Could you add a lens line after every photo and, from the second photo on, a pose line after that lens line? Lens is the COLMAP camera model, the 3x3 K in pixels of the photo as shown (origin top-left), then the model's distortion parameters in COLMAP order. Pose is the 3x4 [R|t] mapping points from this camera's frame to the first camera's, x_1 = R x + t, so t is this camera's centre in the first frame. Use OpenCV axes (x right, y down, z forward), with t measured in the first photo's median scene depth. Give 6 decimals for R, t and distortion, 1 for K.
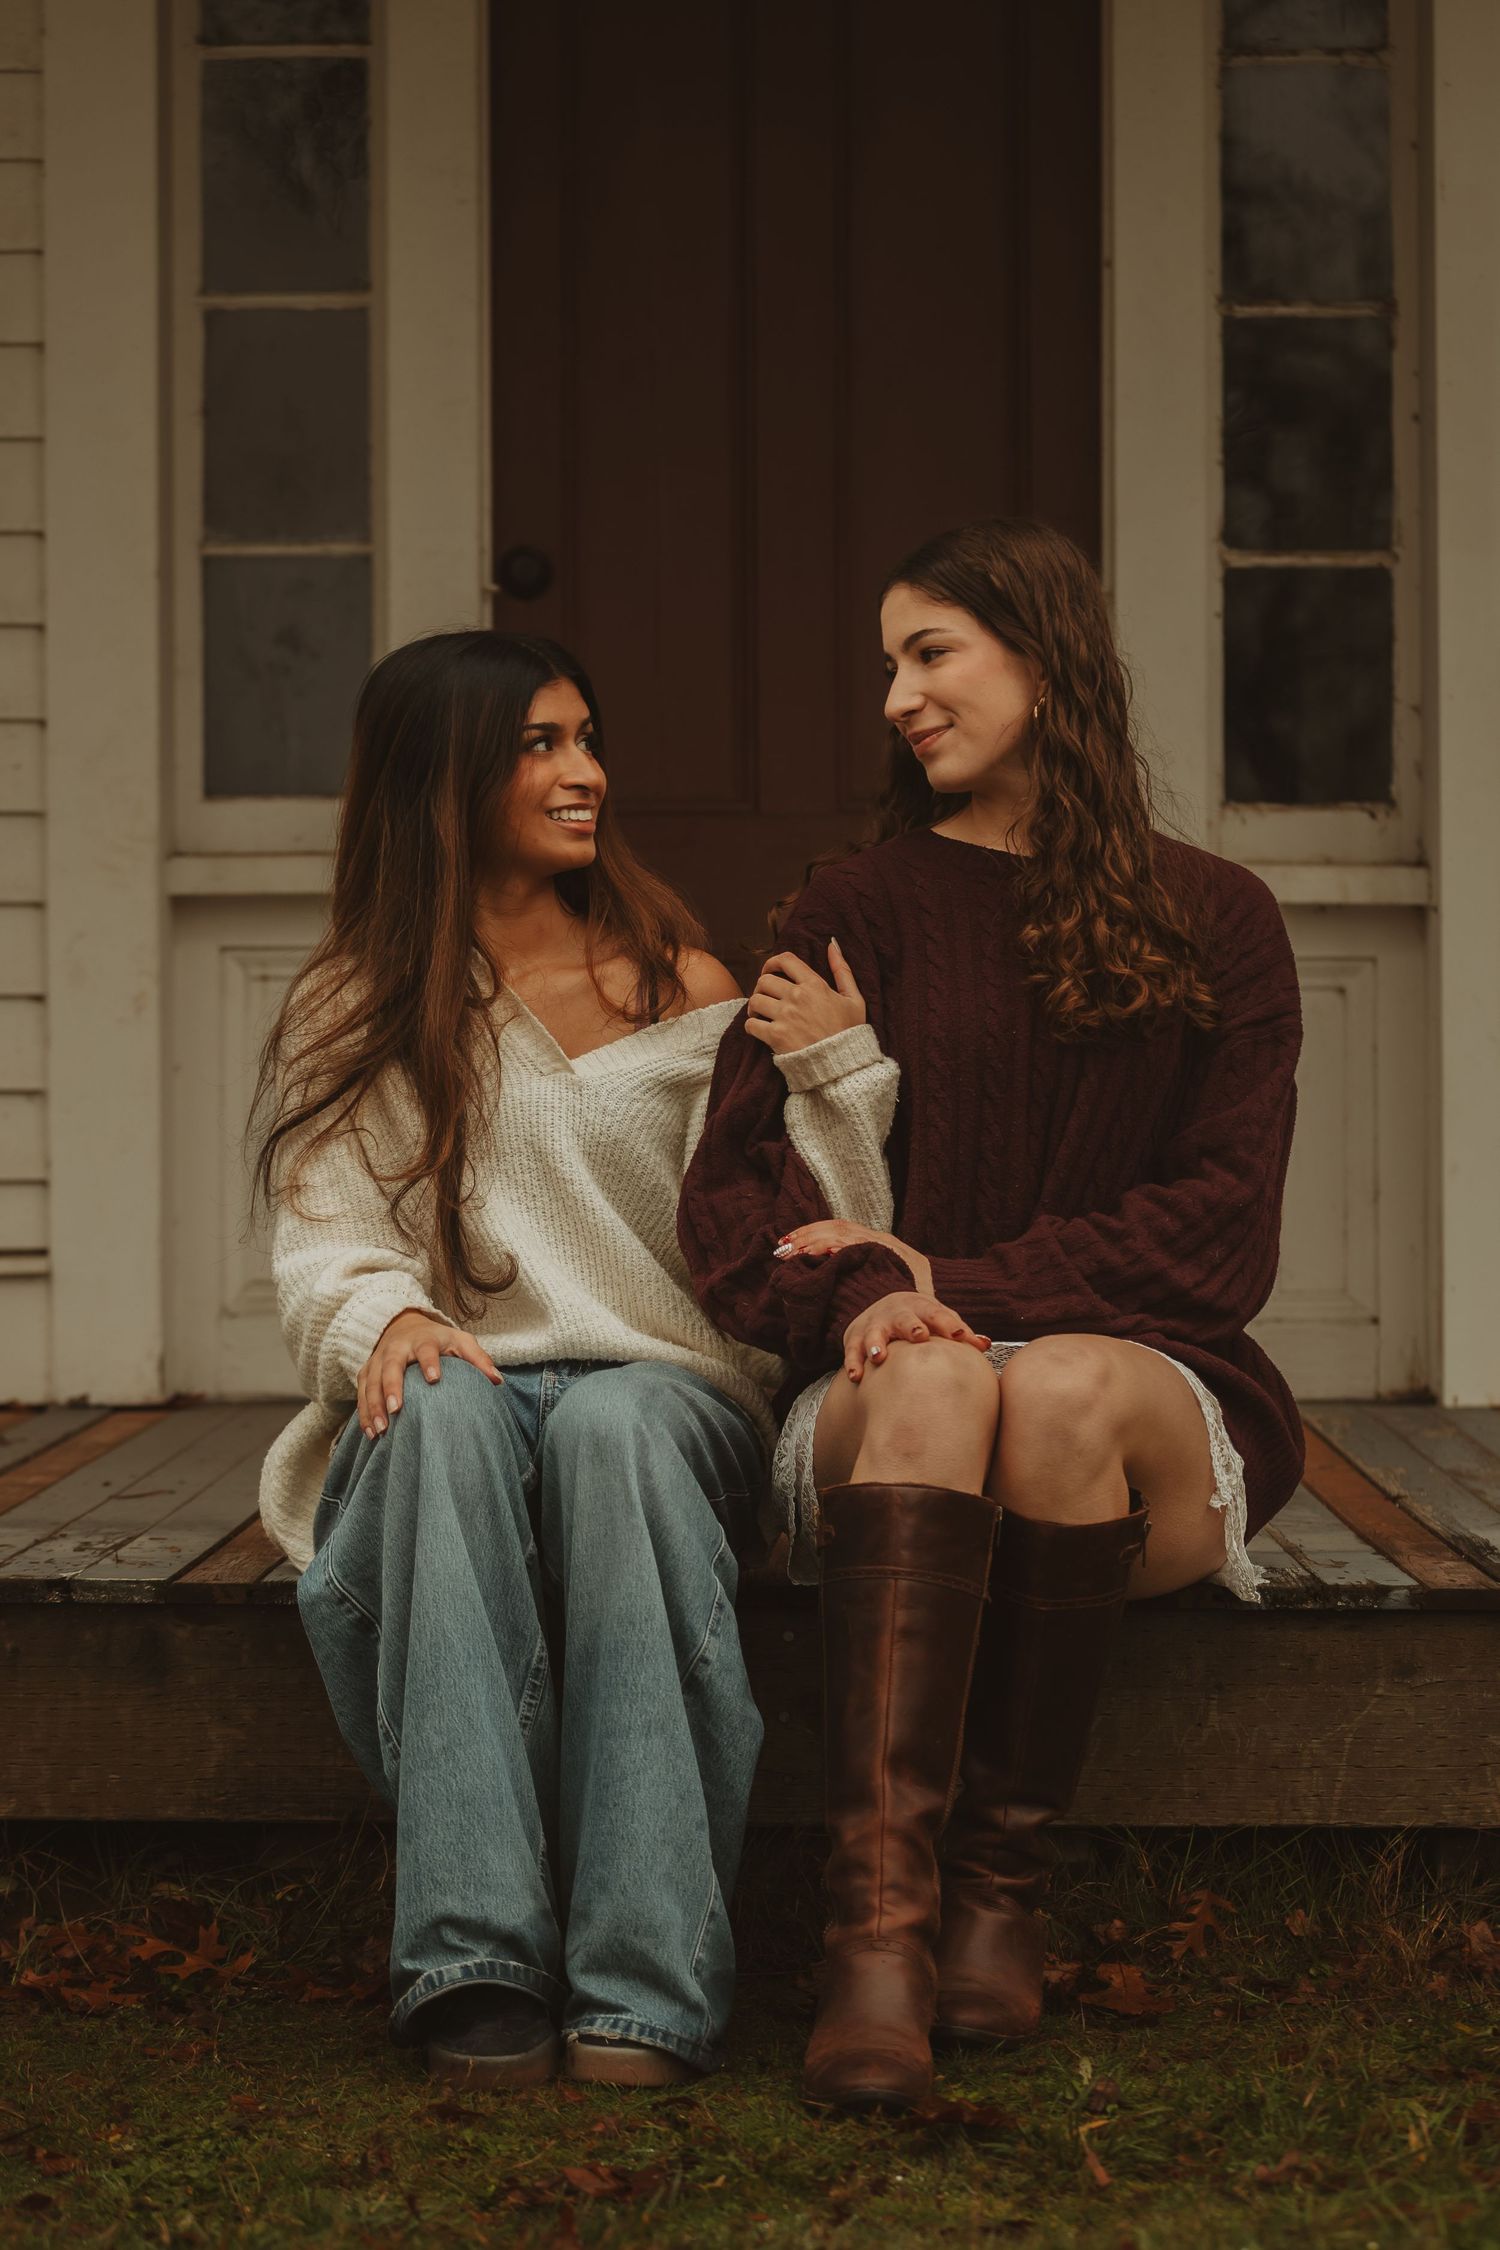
lens RADIAL K [[5287.4, 0, 767.2], [0, 5287.4, 1195.3], [0, 0, 1]] dist [0.000544, 0.000000]
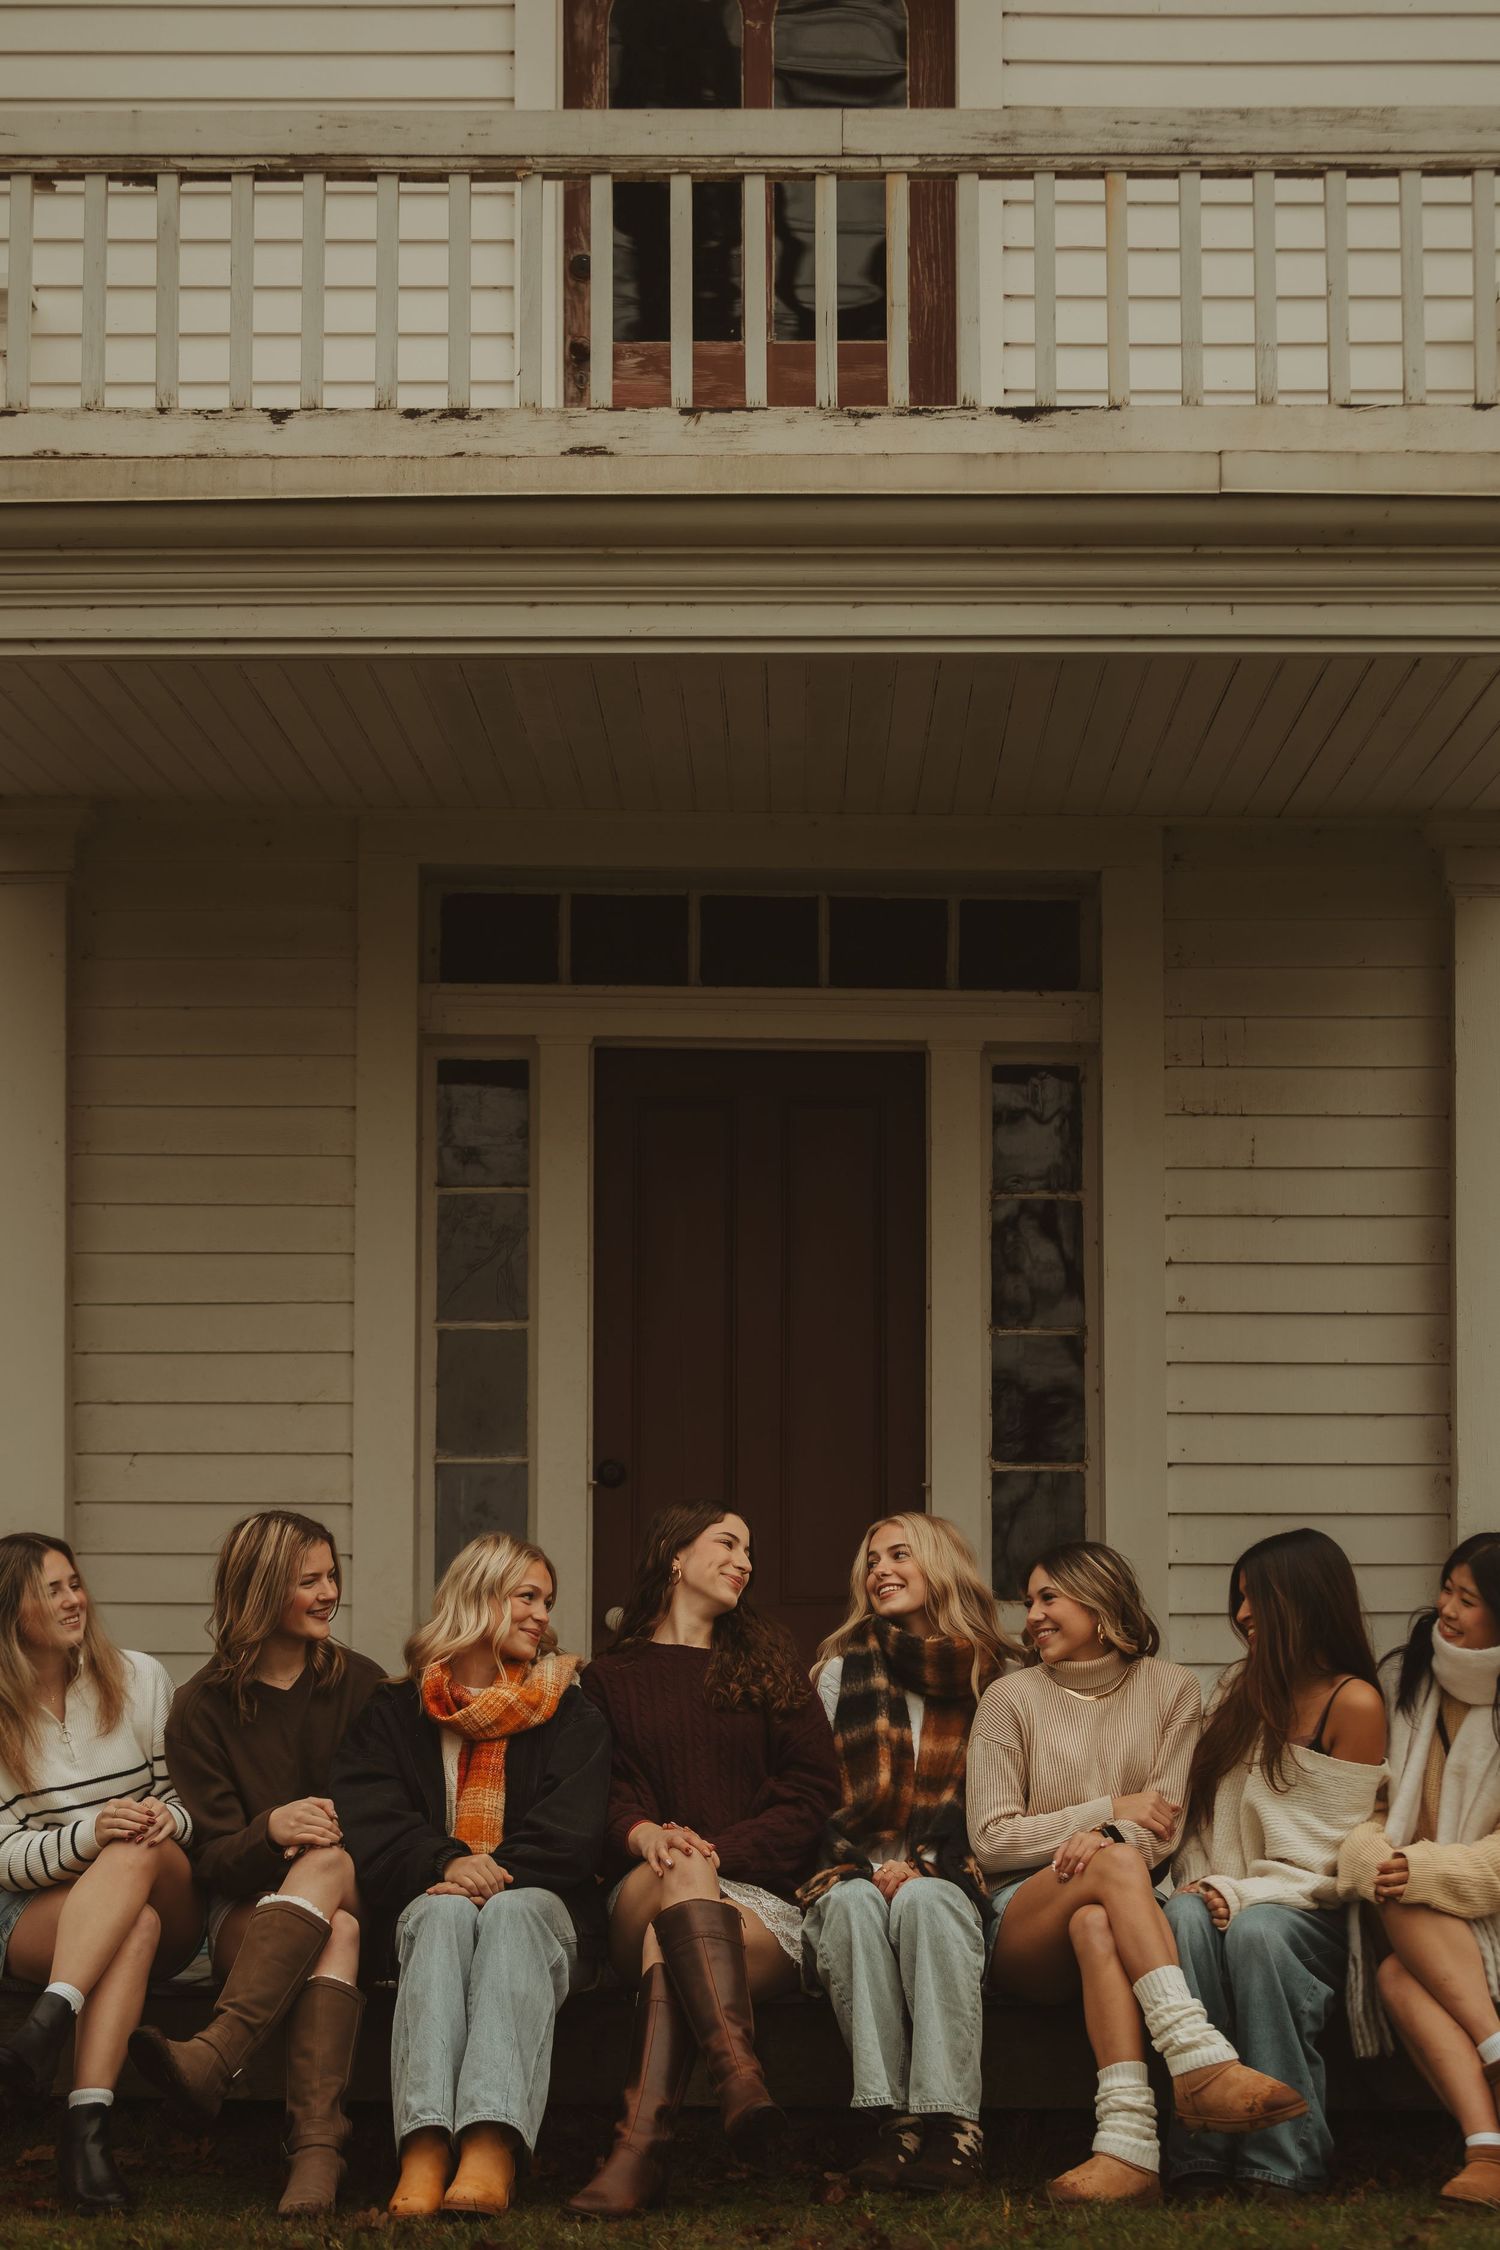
lens RADIAL K [[4462.2, 0, 656.2], [0, 4462.2, 1348.2], [0, 0, 1]] dist [0.028063, 0.000000]
pose [[0.999609, 0.002443, -0.027850, 0.012844], [-0.005062, 0.995524, -0.094372, -0.014643], [0.027495, 0.094476, 0.995147, -0.550477]]
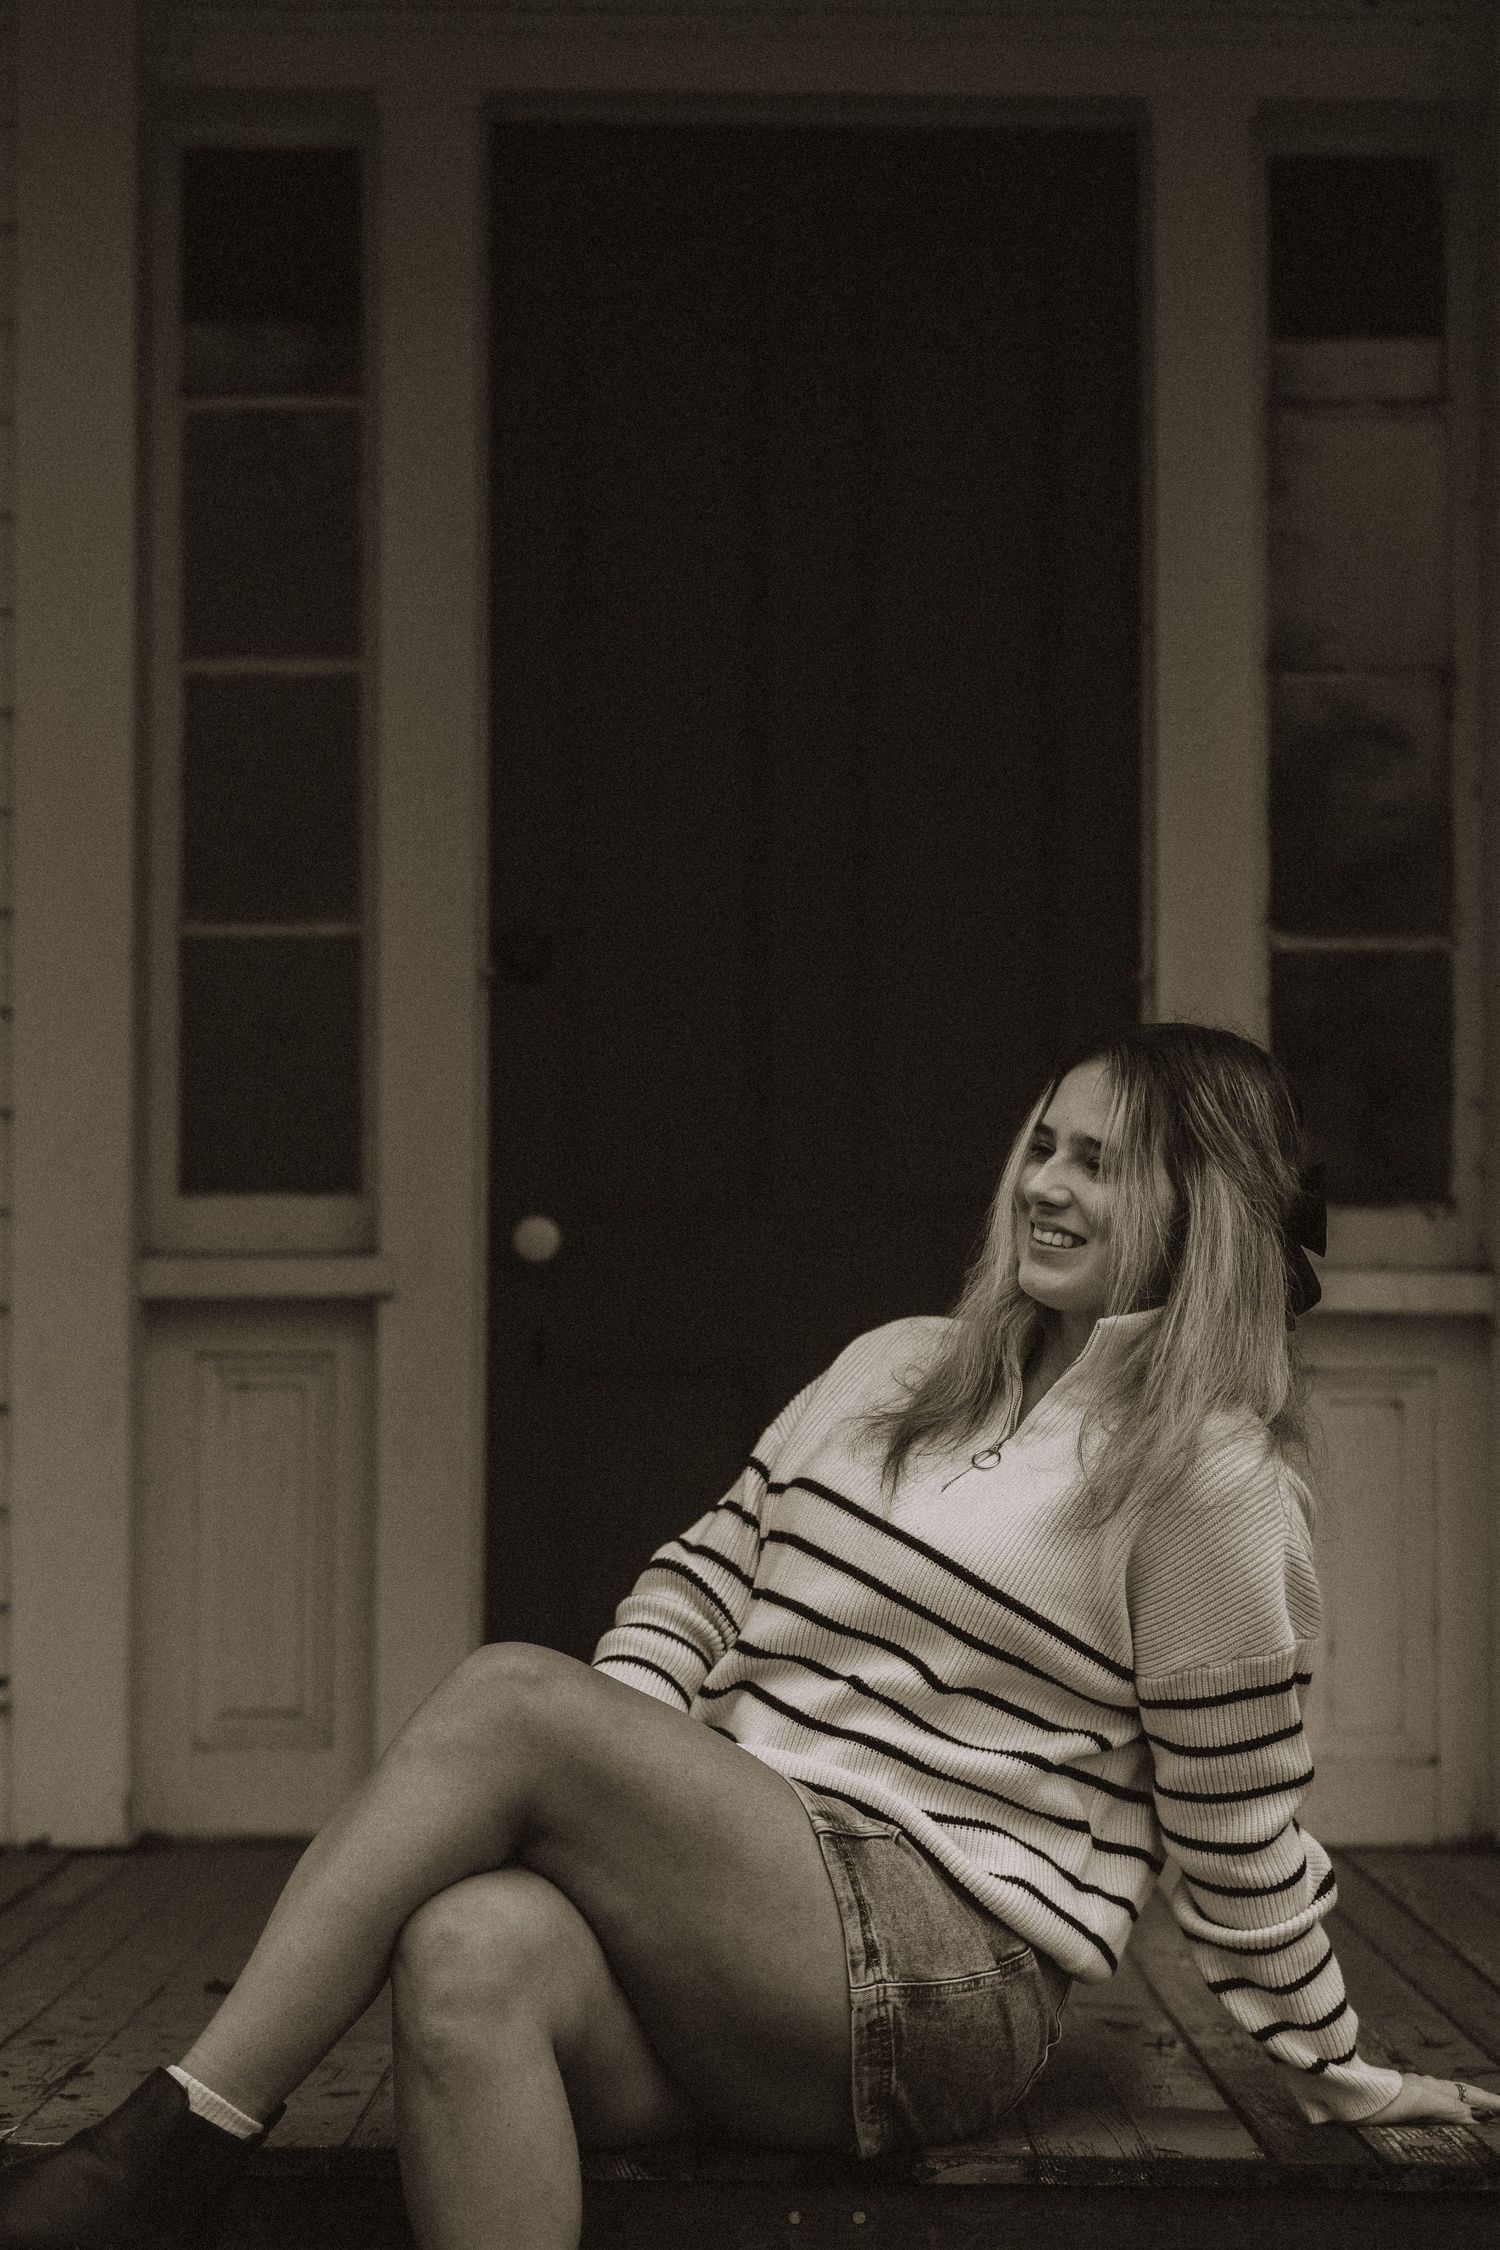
lens RADIAL K [[4466.3, 0, 629.7], [0, 4466.3, 1382.0], [0, 0, 1]] dist [0.015763, 0.000000]
pose [[0.999852, 0.004296, -0.016638, -0.013625], [-0.004751, 0.999613, -0.027413, -0.020603], [0.016514, 0.027488, 0.999486, 0.211711]]
